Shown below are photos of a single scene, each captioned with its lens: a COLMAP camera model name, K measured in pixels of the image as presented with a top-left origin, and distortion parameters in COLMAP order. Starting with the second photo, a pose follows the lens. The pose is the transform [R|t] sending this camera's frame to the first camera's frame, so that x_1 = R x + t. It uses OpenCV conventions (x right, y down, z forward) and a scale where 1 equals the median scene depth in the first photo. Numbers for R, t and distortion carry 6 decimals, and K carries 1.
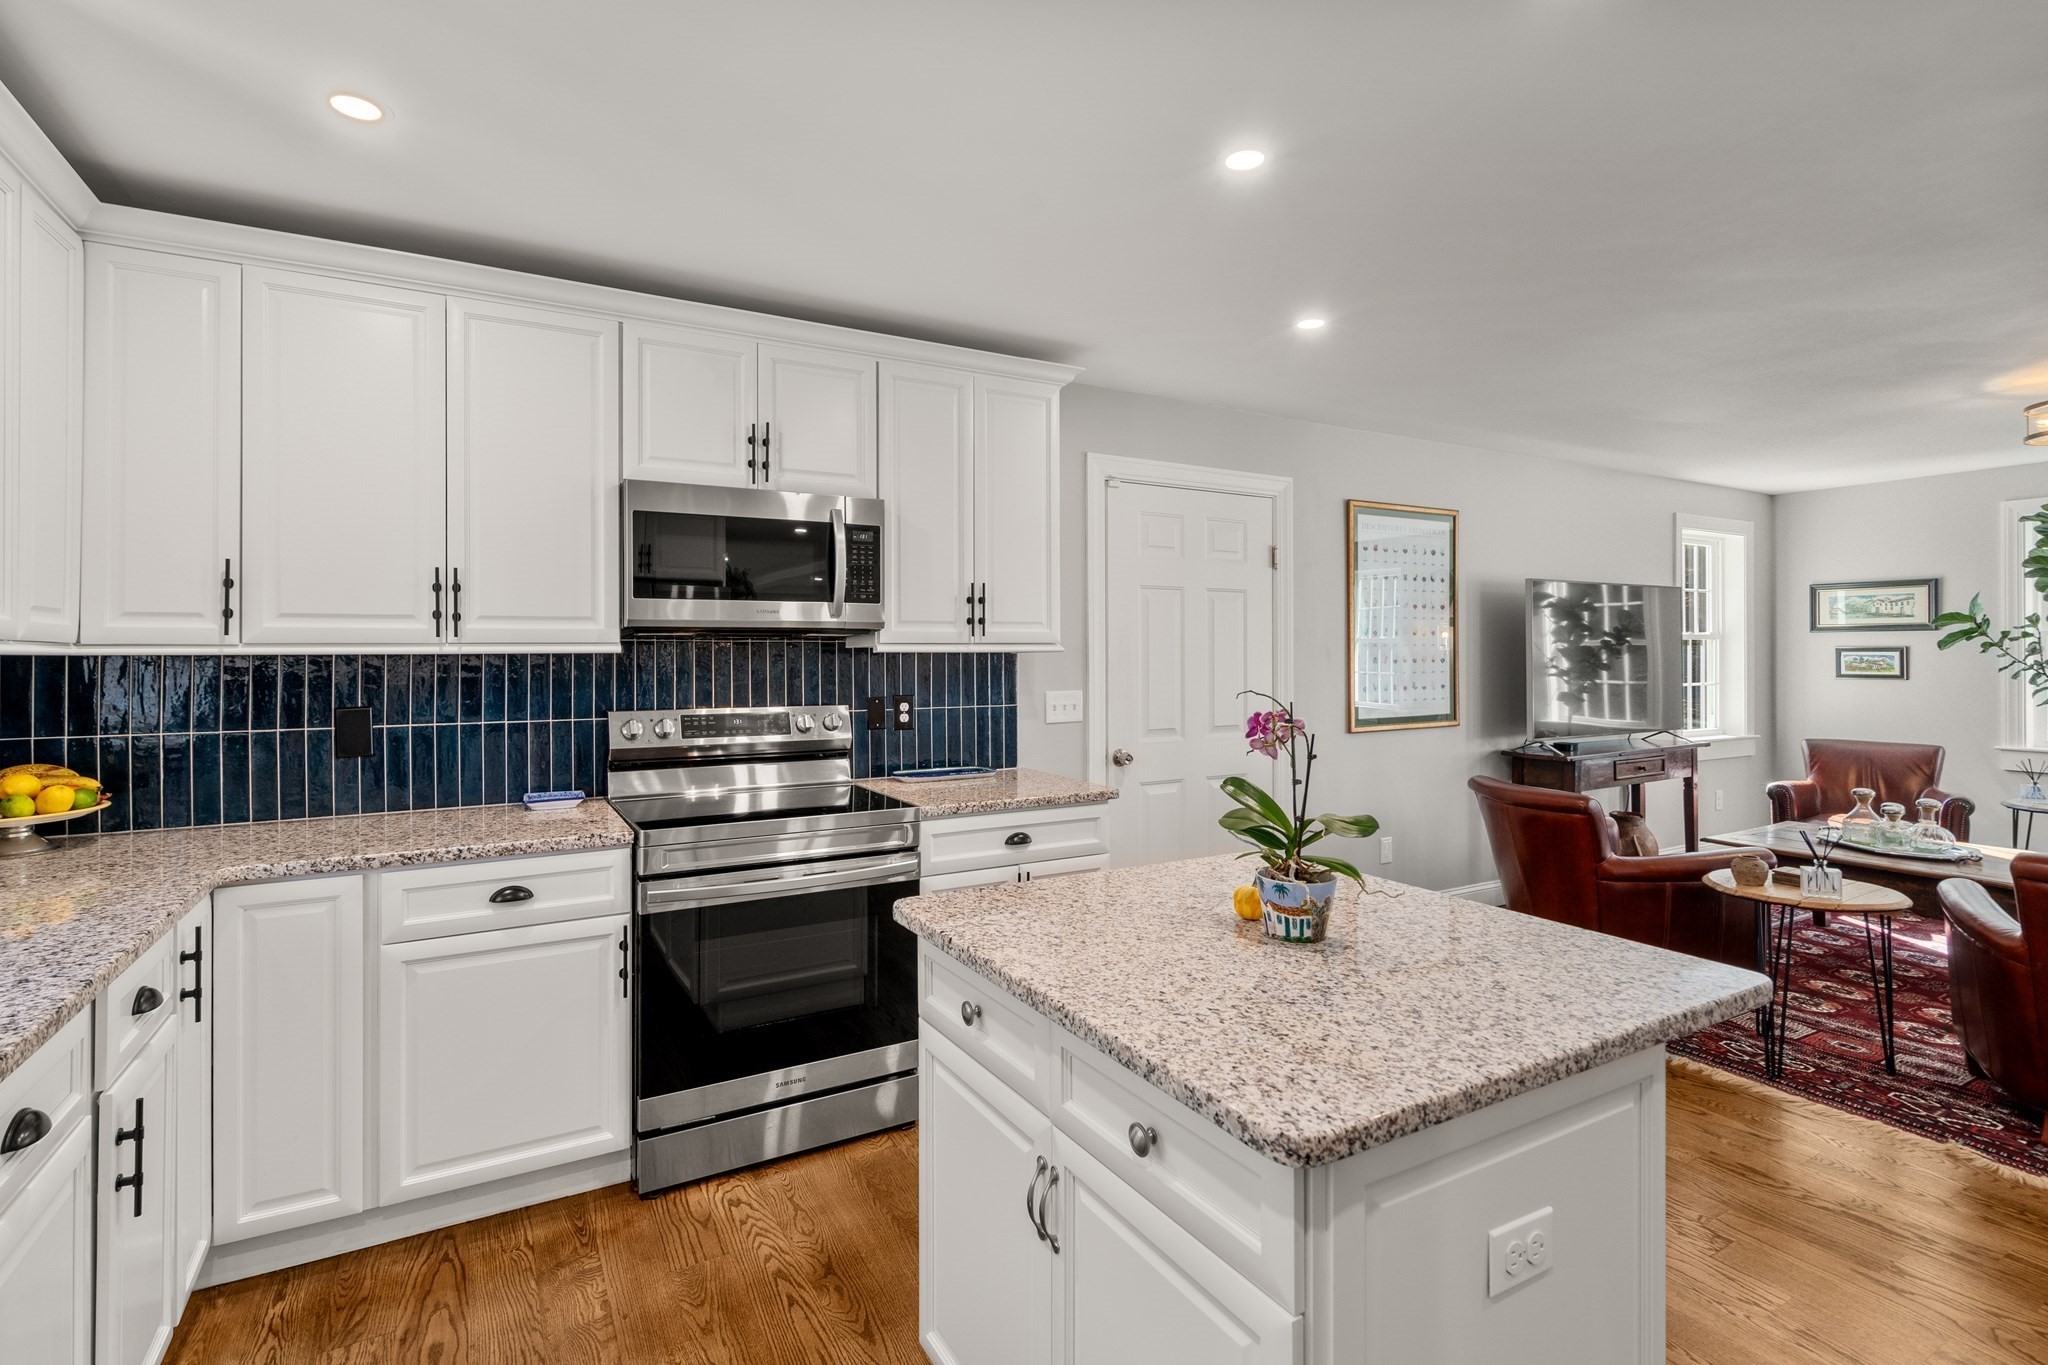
lens RADIAL K [[964.6, 0, 1029.2], [0, 964.6, 660.1], [0, 0, 1]] dist [-0.000581, -0.000019]
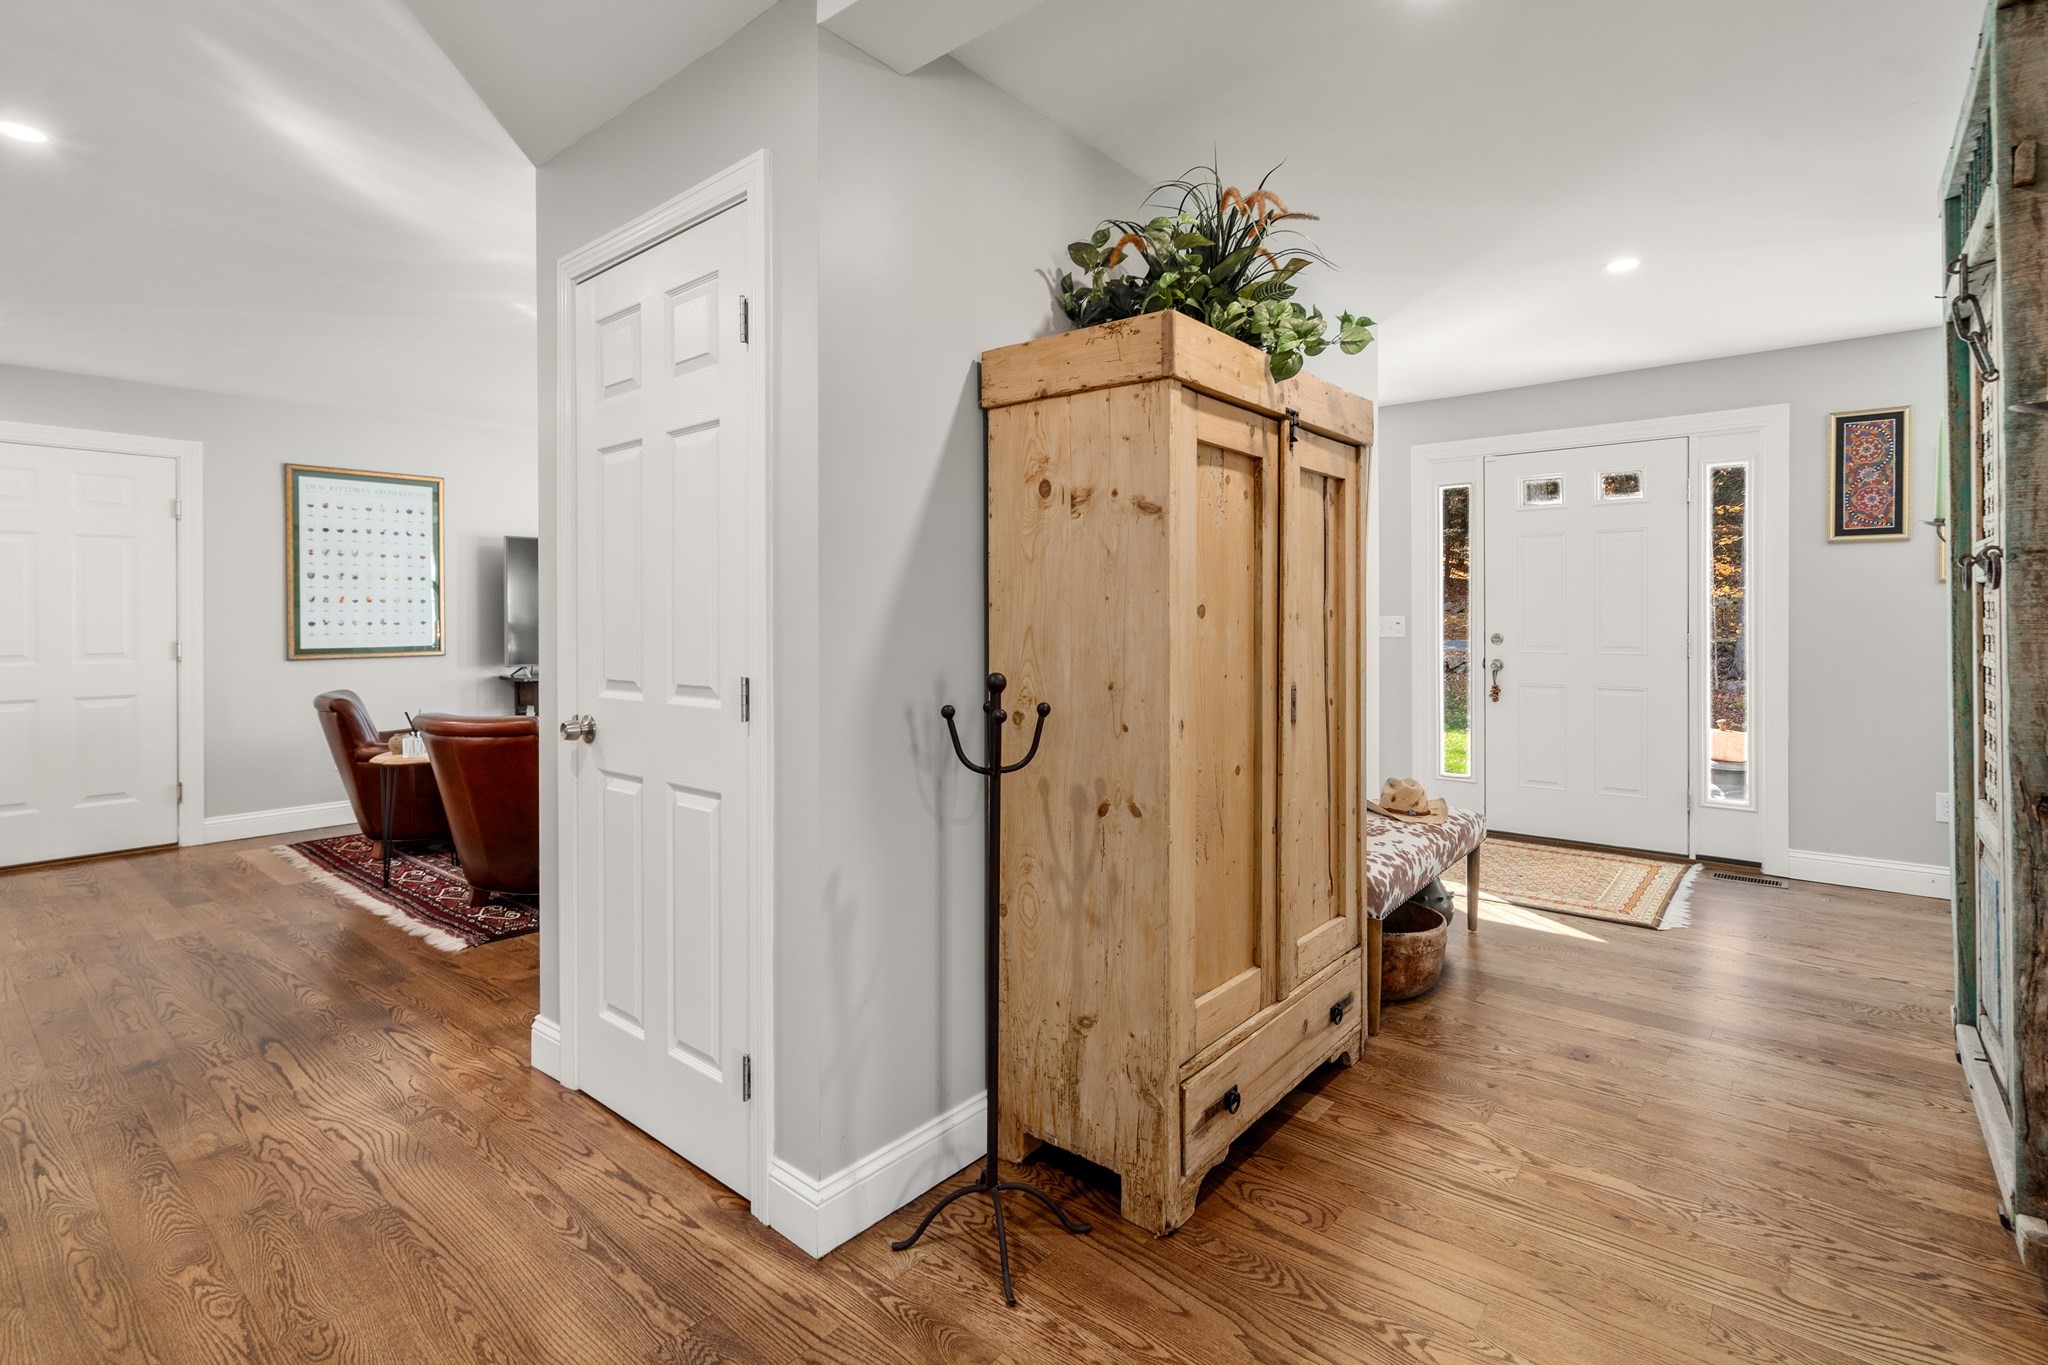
lens RADIAL K [[967.8, 0, 1019.0], [0, 967.8, 623.0], [0, 0, 1]] dist [0.000357, 0.000187]
pose [[0.941147, -0.001920, 0.337993, 0.645556], [0.002826, 0.999994, -0.002189, 0.029075], [-0.337987, 0.003015, 0.941146, -0.354993]]
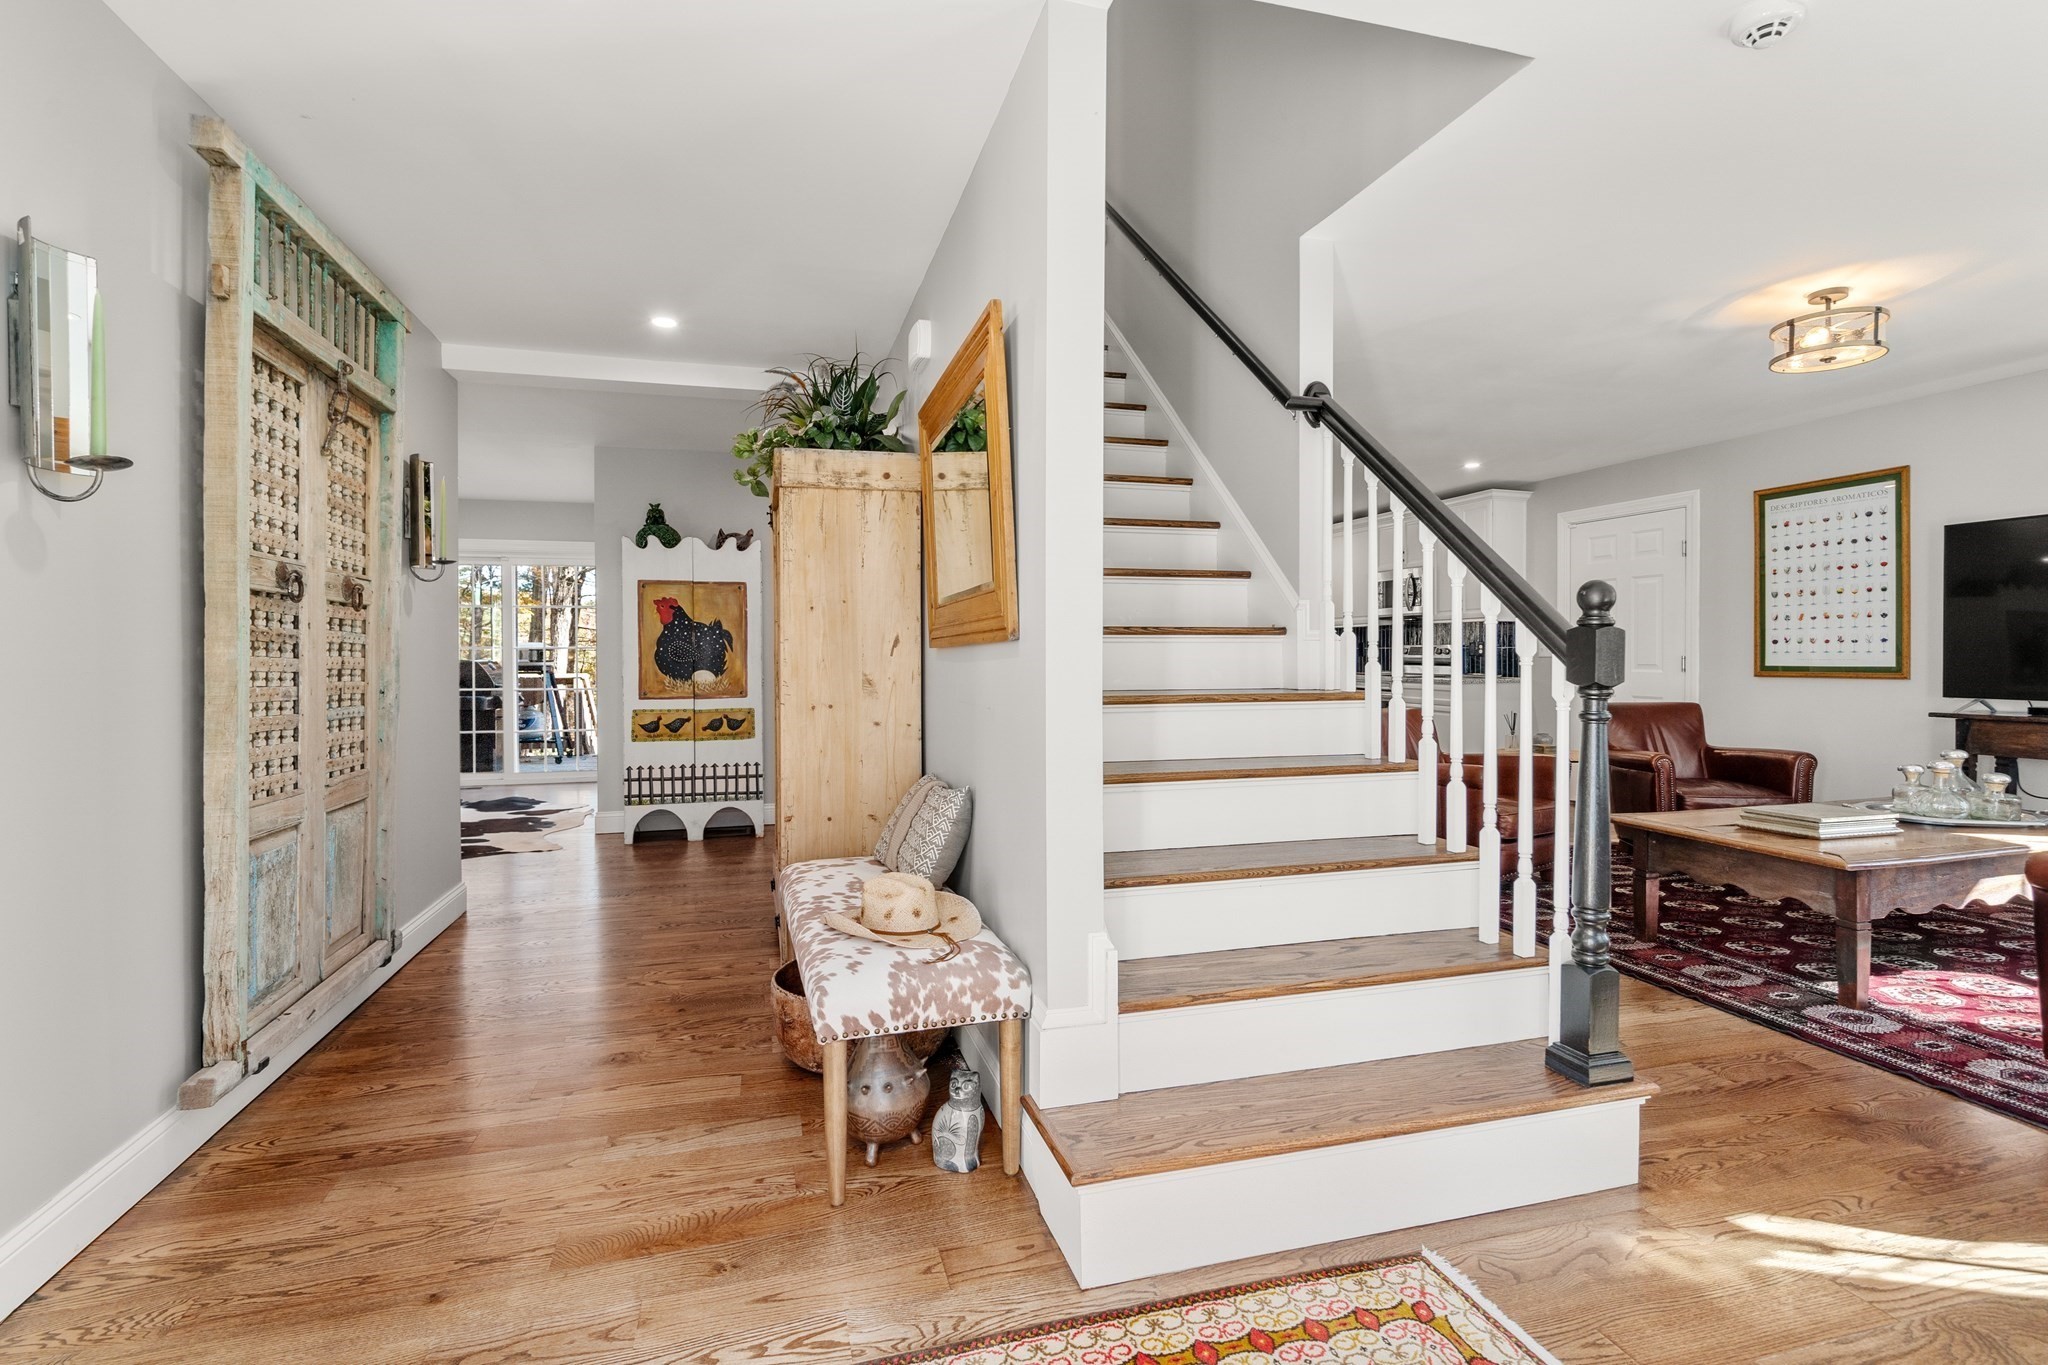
lens RADIAL K [[964.6, 0, 1029.2], [0, 964.6, 660.1], [0, 0, 1]] dist [-0.000581, -0.000019]
pose [[-0.243106, 0.010917, -0.969938, 1.487998], [-0.004510, 0.999913, 0.012385, 0.036073], [0.969989, 0.007385, -0.243035, 0.319922]]
